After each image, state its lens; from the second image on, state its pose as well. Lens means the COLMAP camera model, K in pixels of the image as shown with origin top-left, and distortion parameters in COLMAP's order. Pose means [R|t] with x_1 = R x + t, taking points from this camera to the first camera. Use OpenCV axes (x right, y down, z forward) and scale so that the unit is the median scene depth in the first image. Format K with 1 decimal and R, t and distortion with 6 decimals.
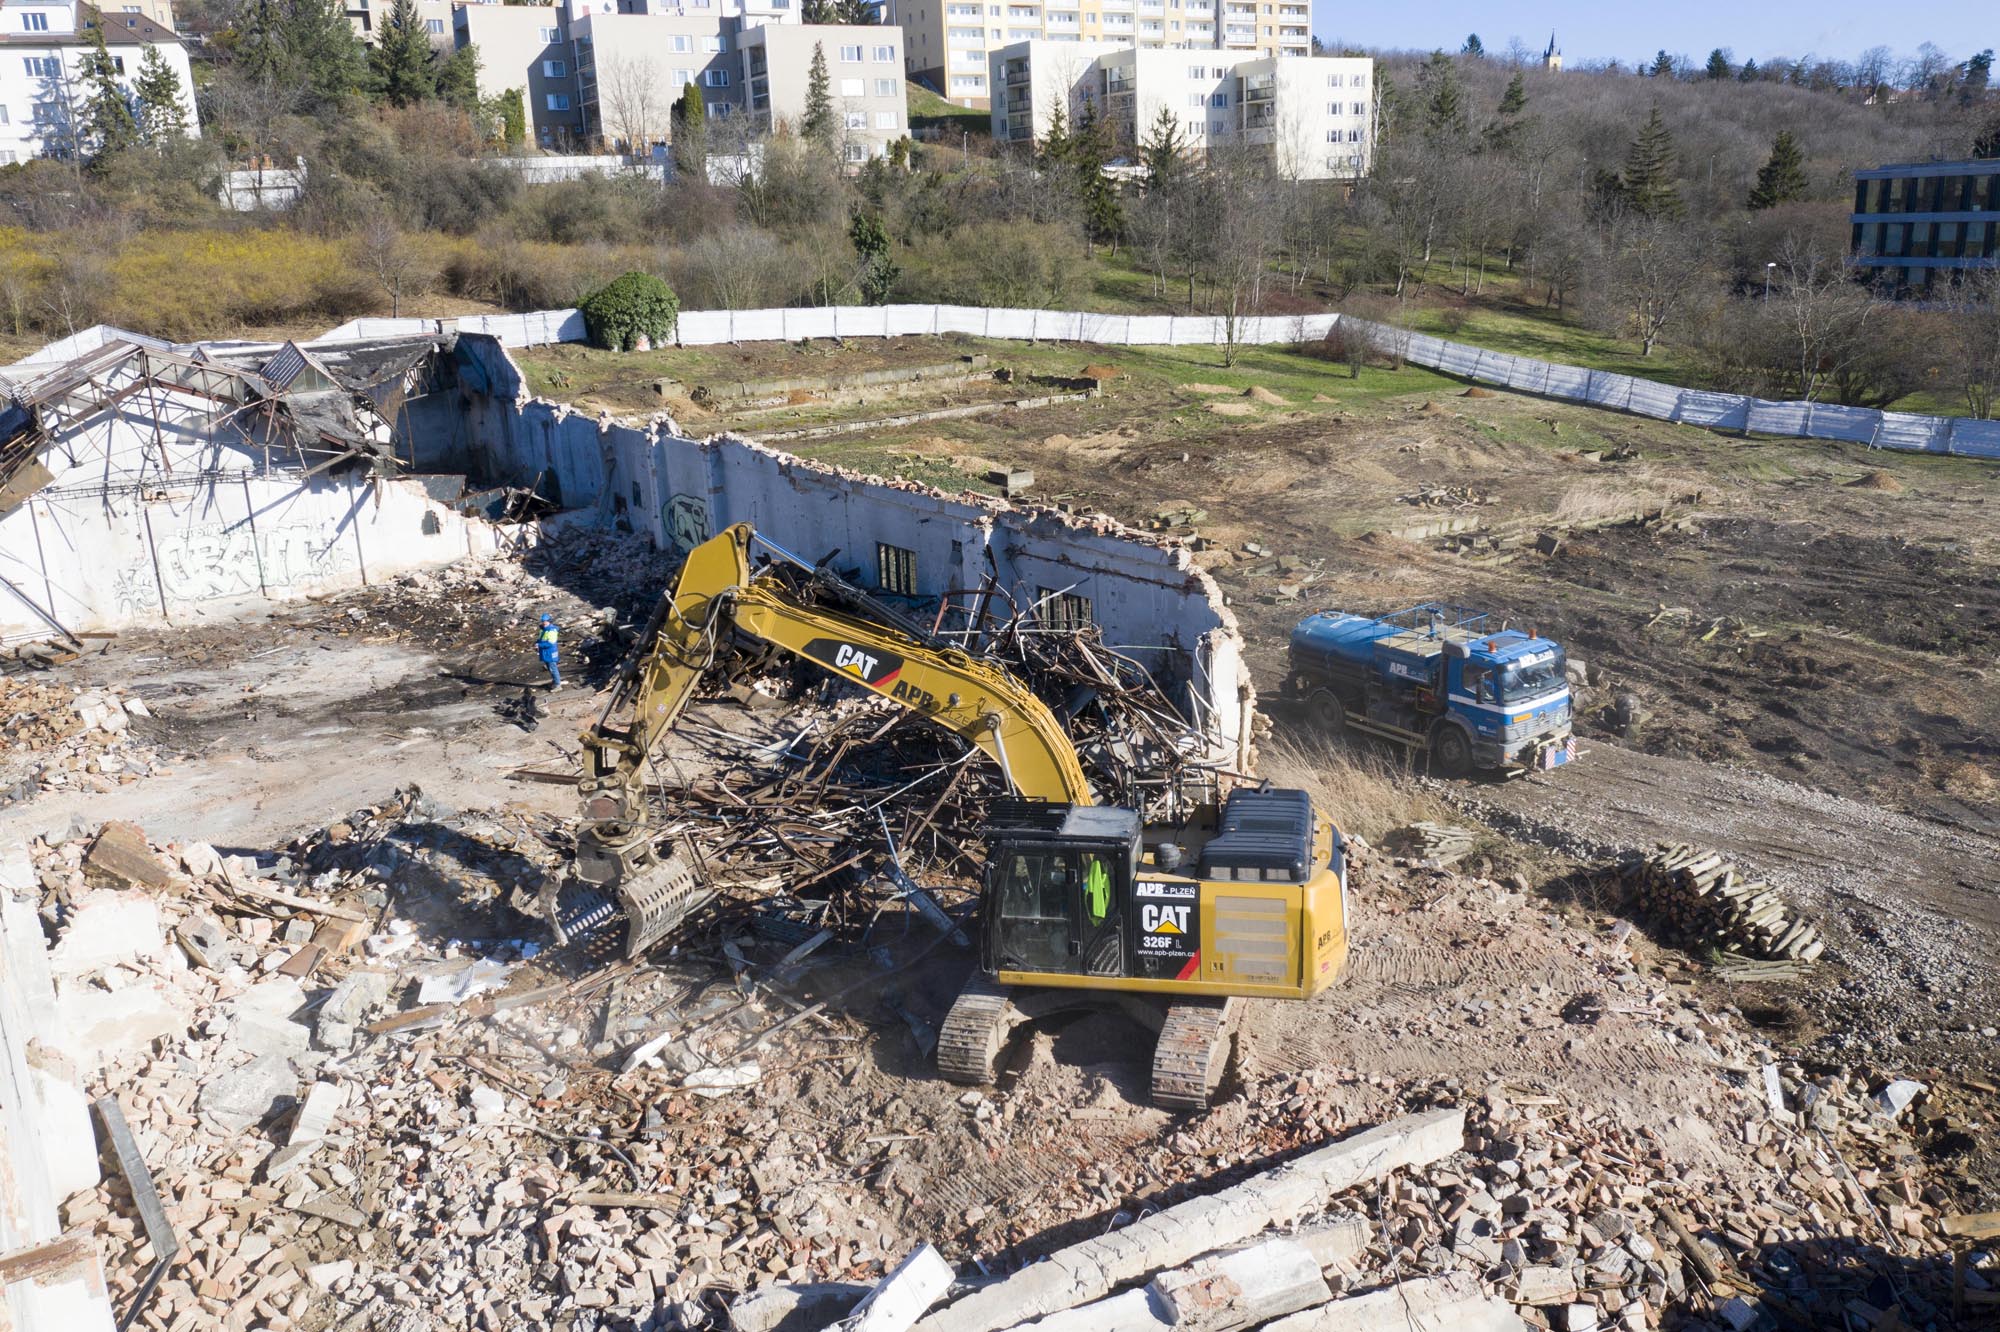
lens RADIAL K [[1577.1, 0, 992.6], [0, 1577.1, 664.0], [0, 0, 1]] dist [-0.017418, 0.008906]
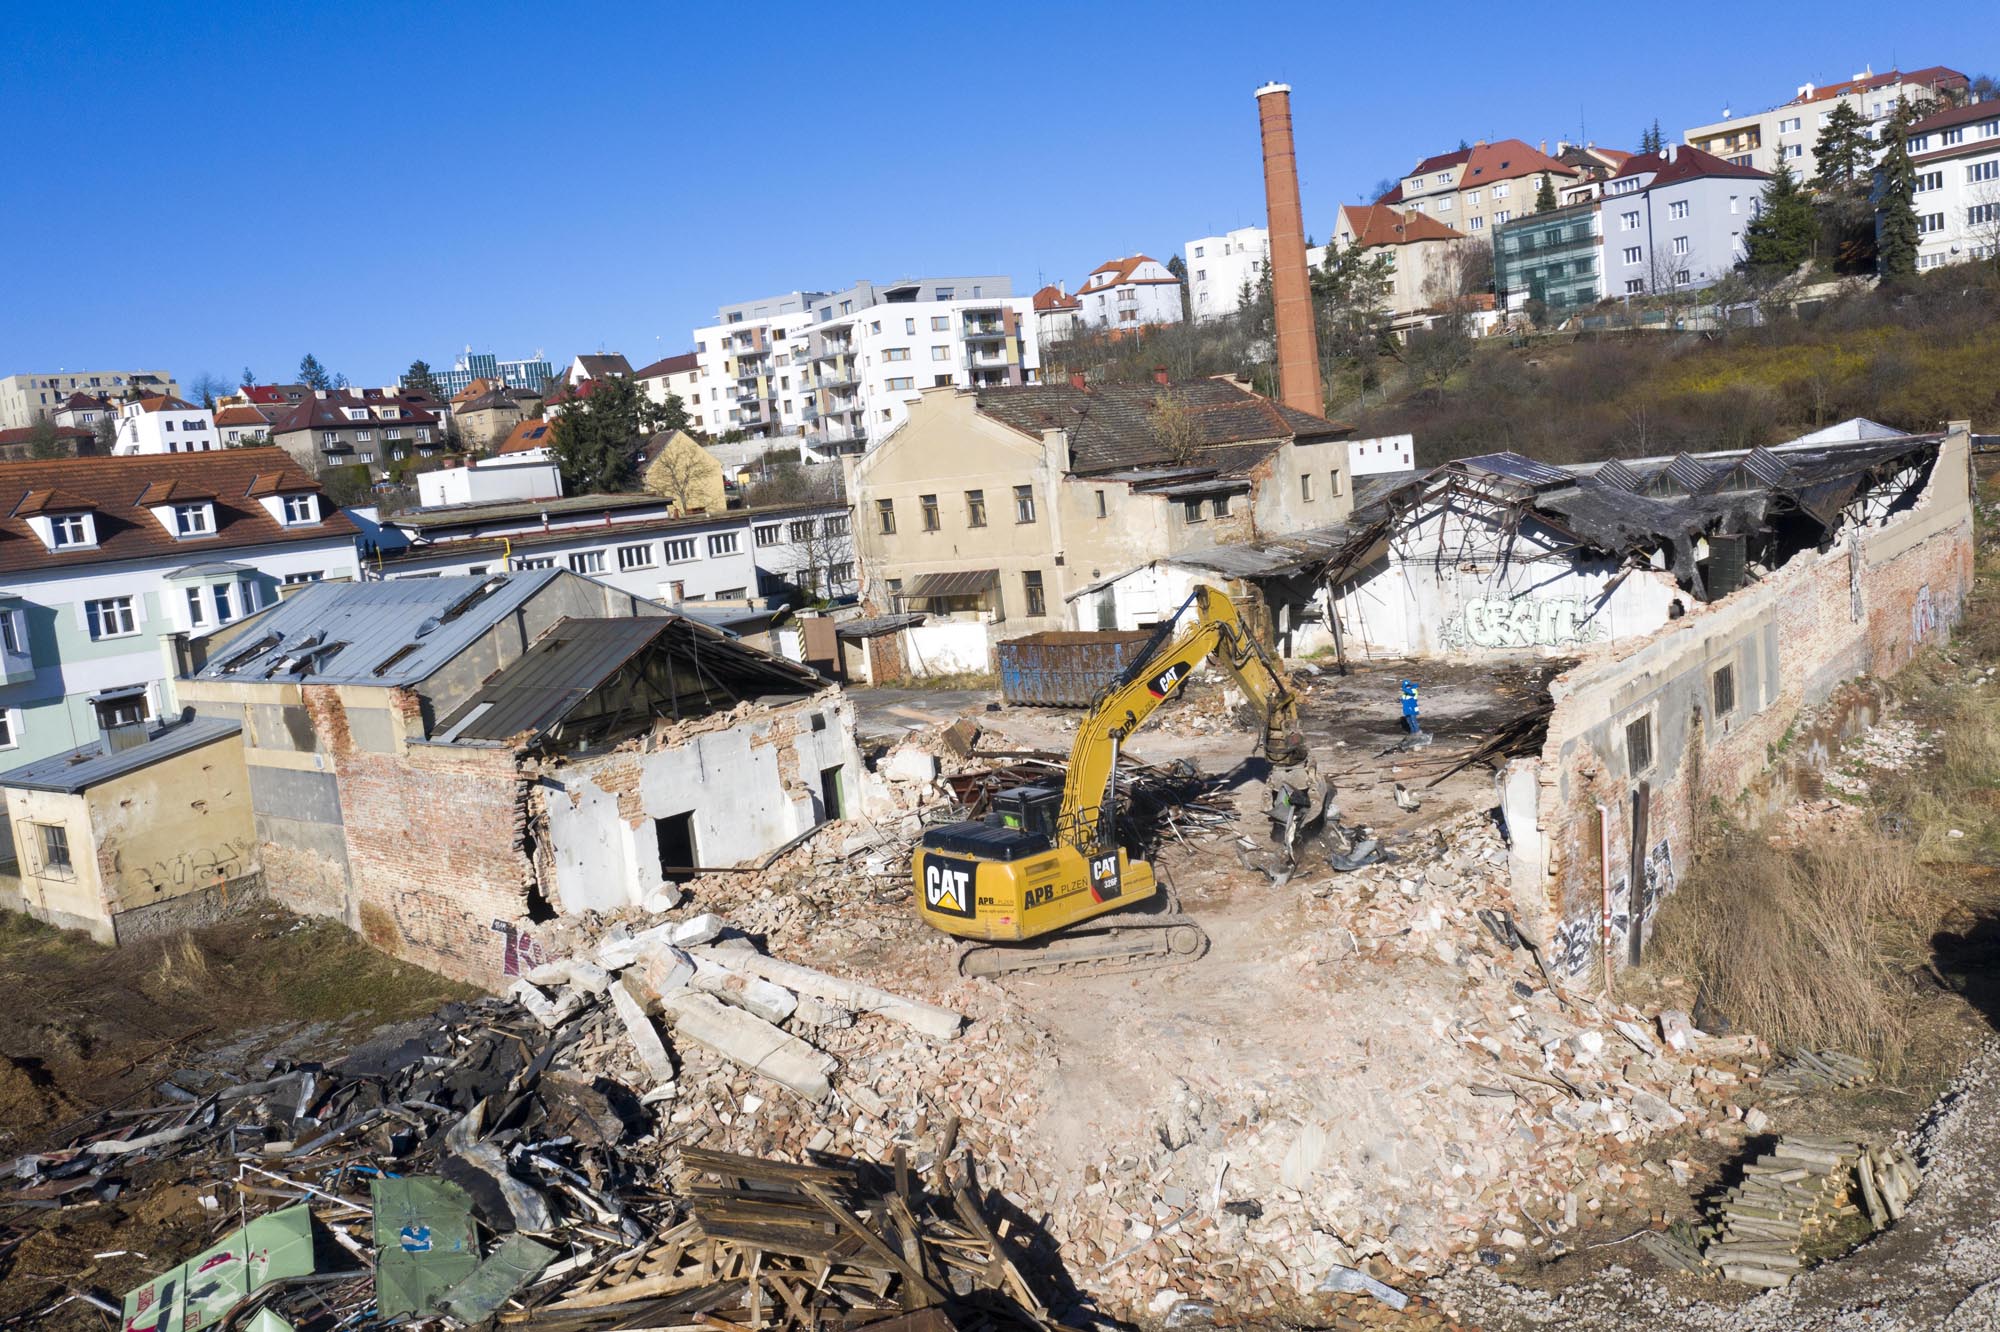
lens RADIAL K [[1577.1, 0, 992.6], [0, 1577.1, 664.0], [0, 0, 1]] dist [-0.017418, 0.008906]
pose [[0.276463, 0.132399, -0.951861, 0.671015], [-0.165819, 0.982181, 0.088455, -0.076377], [0.946611, 0.133383, 0.293491, 0.209331]]
